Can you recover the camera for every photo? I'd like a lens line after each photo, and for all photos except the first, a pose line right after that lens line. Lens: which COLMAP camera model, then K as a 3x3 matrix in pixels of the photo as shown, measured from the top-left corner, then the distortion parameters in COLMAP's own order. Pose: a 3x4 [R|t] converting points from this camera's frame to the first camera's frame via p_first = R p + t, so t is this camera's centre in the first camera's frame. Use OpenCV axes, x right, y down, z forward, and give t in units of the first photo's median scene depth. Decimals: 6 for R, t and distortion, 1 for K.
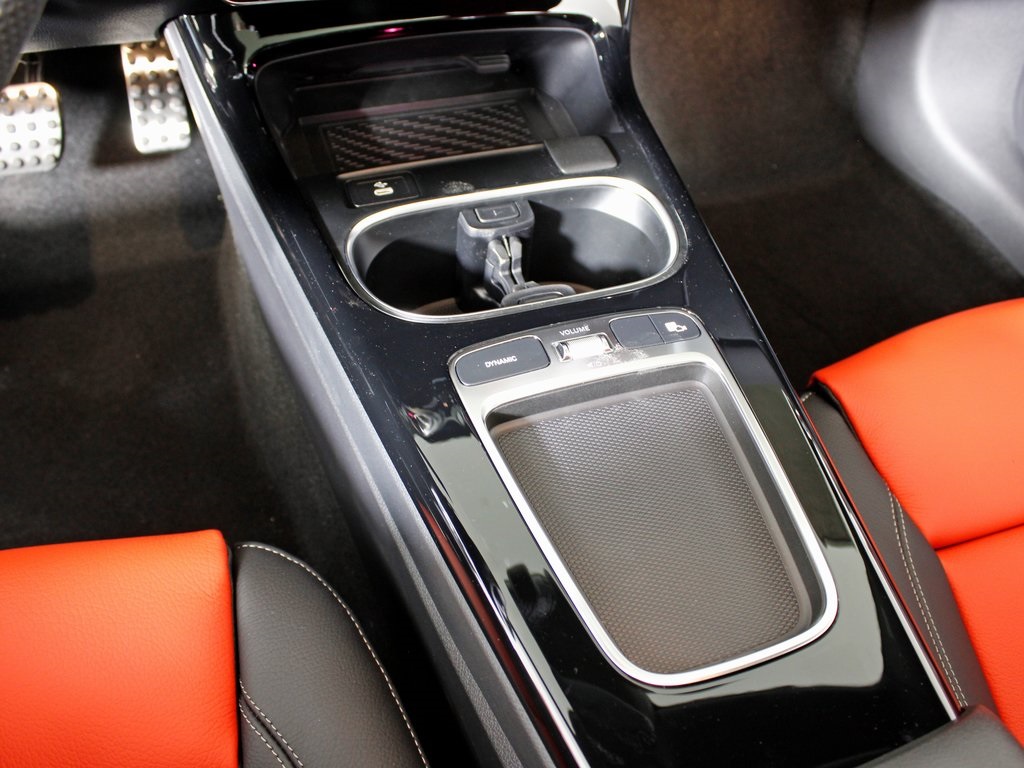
lens RADIAL K [[958.8, 0, 512.0], [0, 958.8, 384.0], [0, 0, 1]] dist [-0.196143, 0.197523]
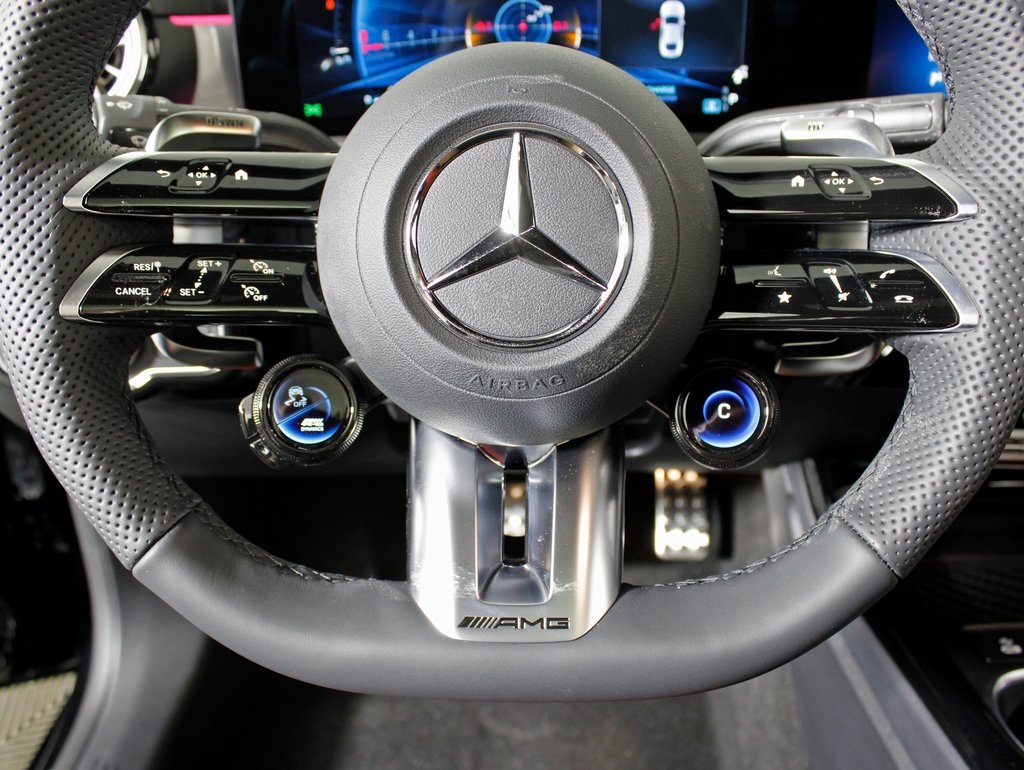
lens RADIAL K [[958.8, 0, 512.0], [0, 958.8, 385.0], [0, 0, 1]] dist [-0.196143, 0.197523]
pose [[0.936358, 0.071750, -0.343637, -0.271380], [-0.204131, 0.907665, -0.366709, 0.006441], [0.285596, 0.413518, 0.864545, -0.096118]]
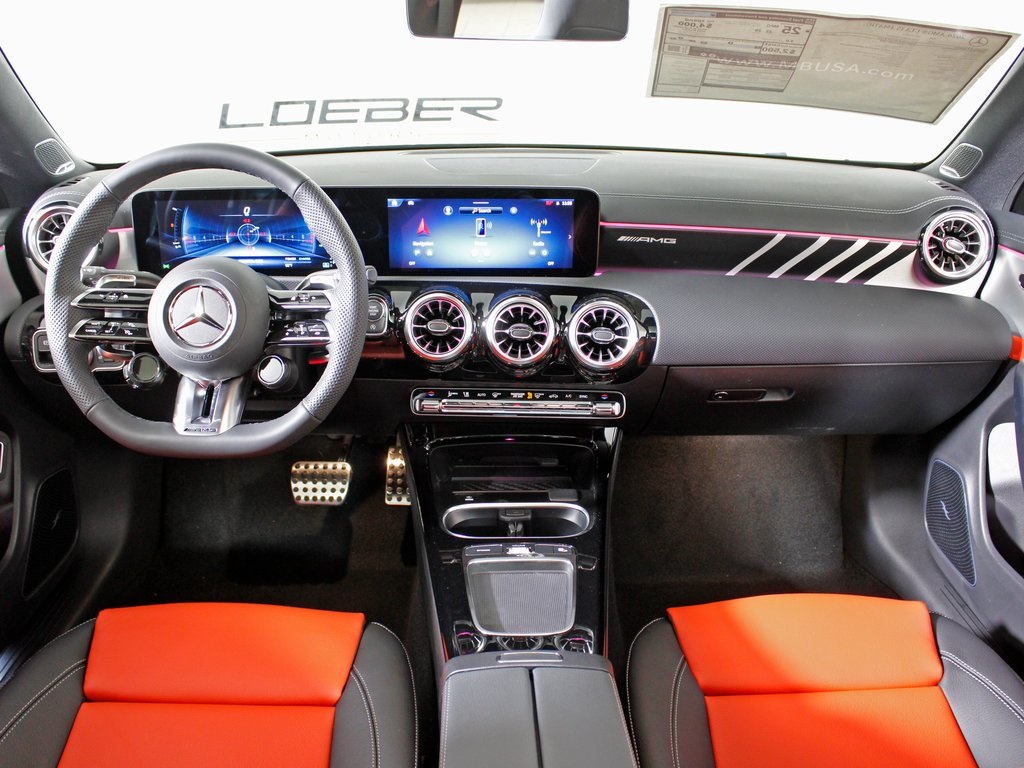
lens RADIAL K [[958.8, 0, 512.0], [0, 958.8, 384.0], [0, 0, 1]] dist [-0.196143, 0.197523]
pose [[0.951140, 0.038790, -0.306315, 0.550204], [-0.185477, 0.864912, -0.466396, 0.510355], [0.246844, 0.500422, 0.829847, -0.848539]]
